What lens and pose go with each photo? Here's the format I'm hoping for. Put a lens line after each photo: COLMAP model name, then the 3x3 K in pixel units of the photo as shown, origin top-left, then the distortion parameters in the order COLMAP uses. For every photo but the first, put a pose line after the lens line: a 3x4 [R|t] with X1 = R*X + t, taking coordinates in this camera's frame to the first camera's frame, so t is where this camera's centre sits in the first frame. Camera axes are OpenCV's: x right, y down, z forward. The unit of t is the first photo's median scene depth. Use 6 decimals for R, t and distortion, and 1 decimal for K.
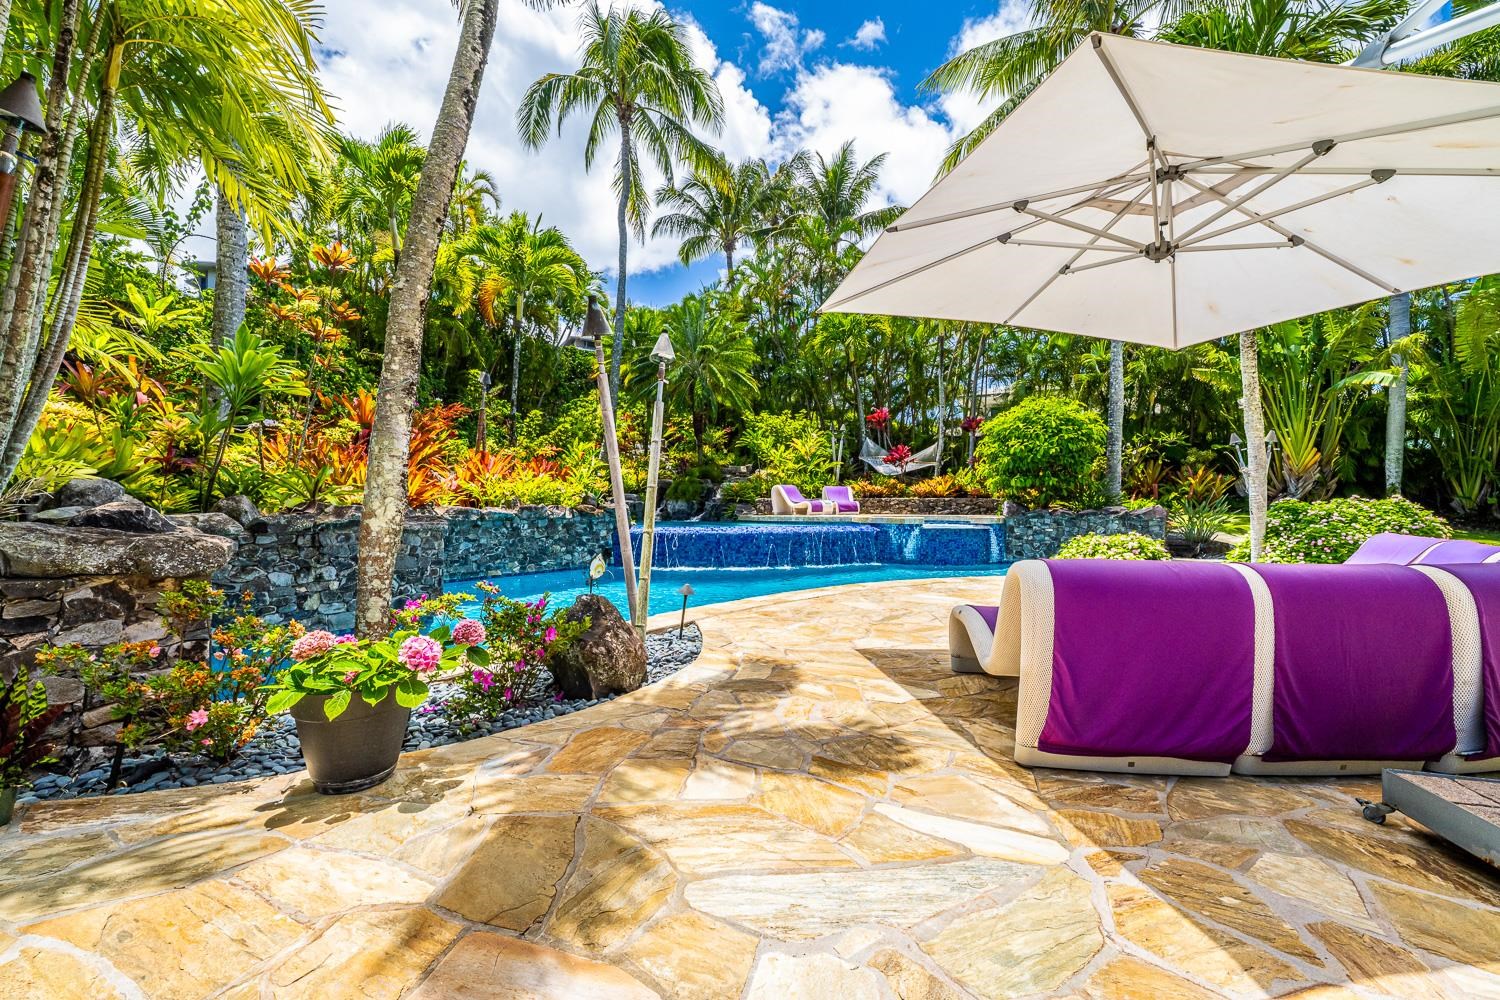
lens RADIAL K [[605.1, 0, 746.2], [0, 605.1, 503.1], [0, 0, 1]] dist [0.004037, -0.000109]
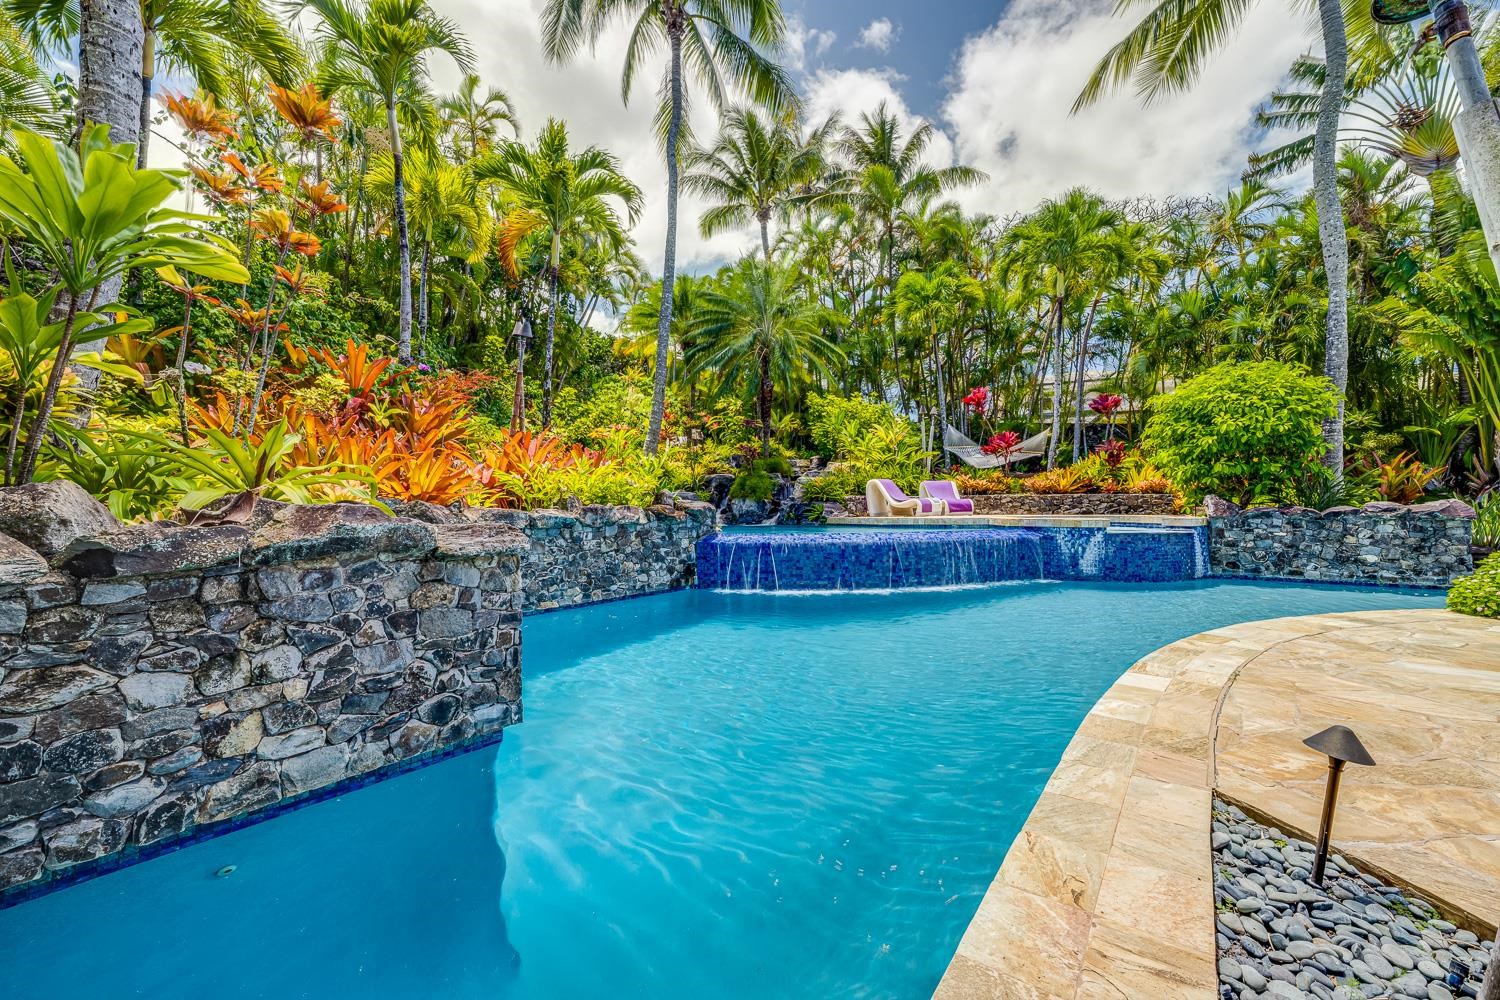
lens RADIAL K [[604.7, 0, 747.4], [0, 604.7, 504.4], [0, 0, 1]] dist [0.001389, 0.000446]
pose [[0.999811, -0.007176, 0.018072, -0.167633], [0.007174, 0.999974, 0.000195, 0.002801], [-0.018072, -0.000065, 0.999837, 0.258480]]
